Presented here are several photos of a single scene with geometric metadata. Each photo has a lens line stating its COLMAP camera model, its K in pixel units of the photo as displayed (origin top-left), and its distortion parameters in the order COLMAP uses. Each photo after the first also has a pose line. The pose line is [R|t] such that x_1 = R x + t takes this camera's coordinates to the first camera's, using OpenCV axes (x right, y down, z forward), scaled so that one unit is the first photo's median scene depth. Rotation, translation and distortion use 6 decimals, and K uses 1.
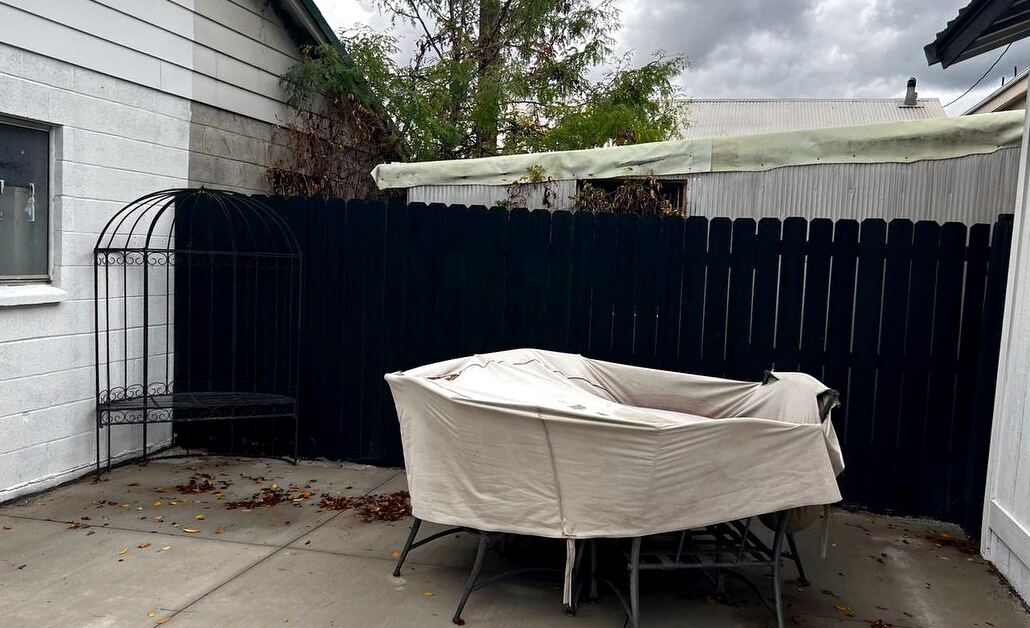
lens RADIAL K [[848.0, 0, 515.0], [0, 848.0, 314.0], [0, 0, 1]] dist [-0.001509, -0.002681]
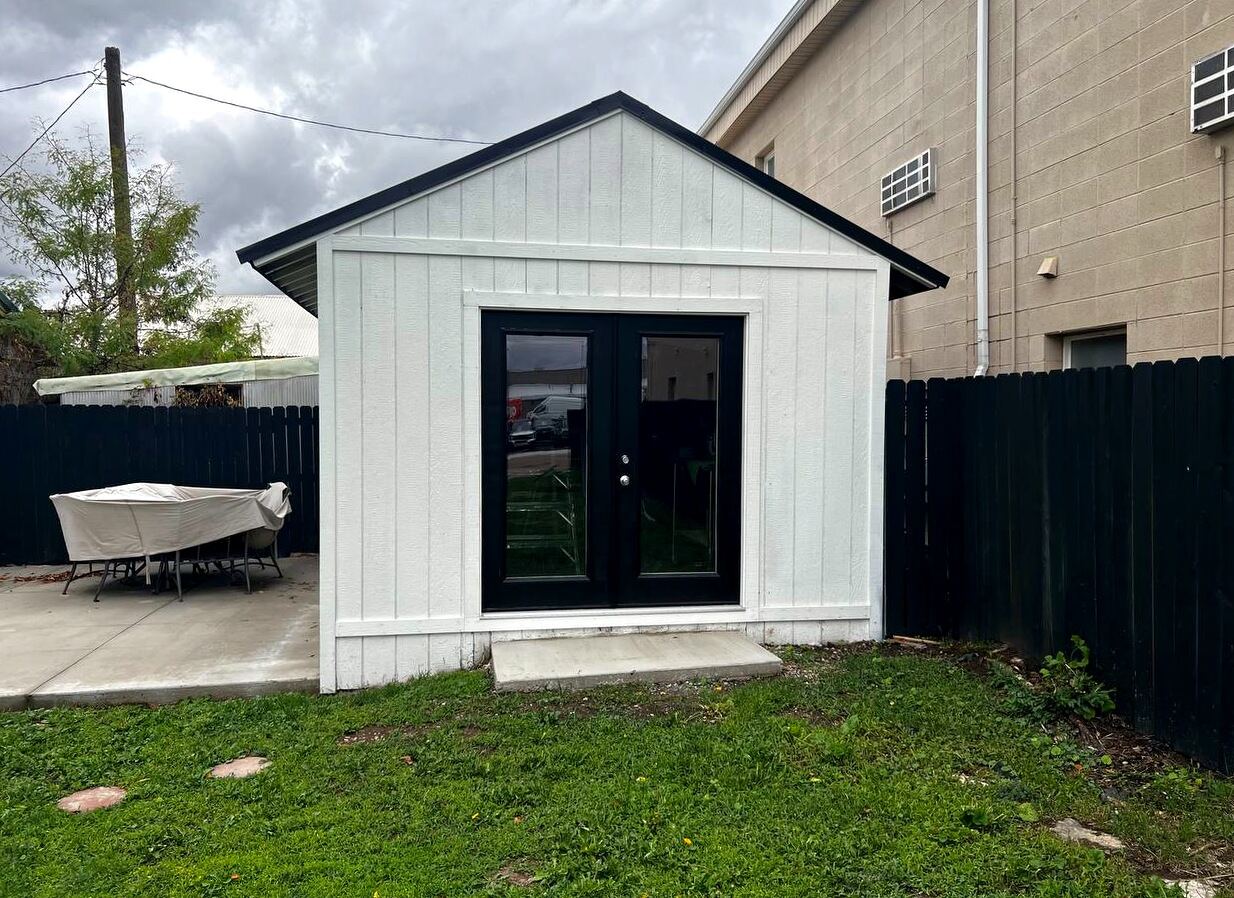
lens RADIAL K [[854.4, 0, 617.0], [0, 854.4, 449.0], [0, 0, 1]] dist [0.025406, -0.076003]
pose [[0.904729, -0.066529, 0.420760, 0.145662], [0.078244, 0.996878, -0.010620, 0.054797], [-0.418740, 0.042531, 0.907110, -0.922667]]
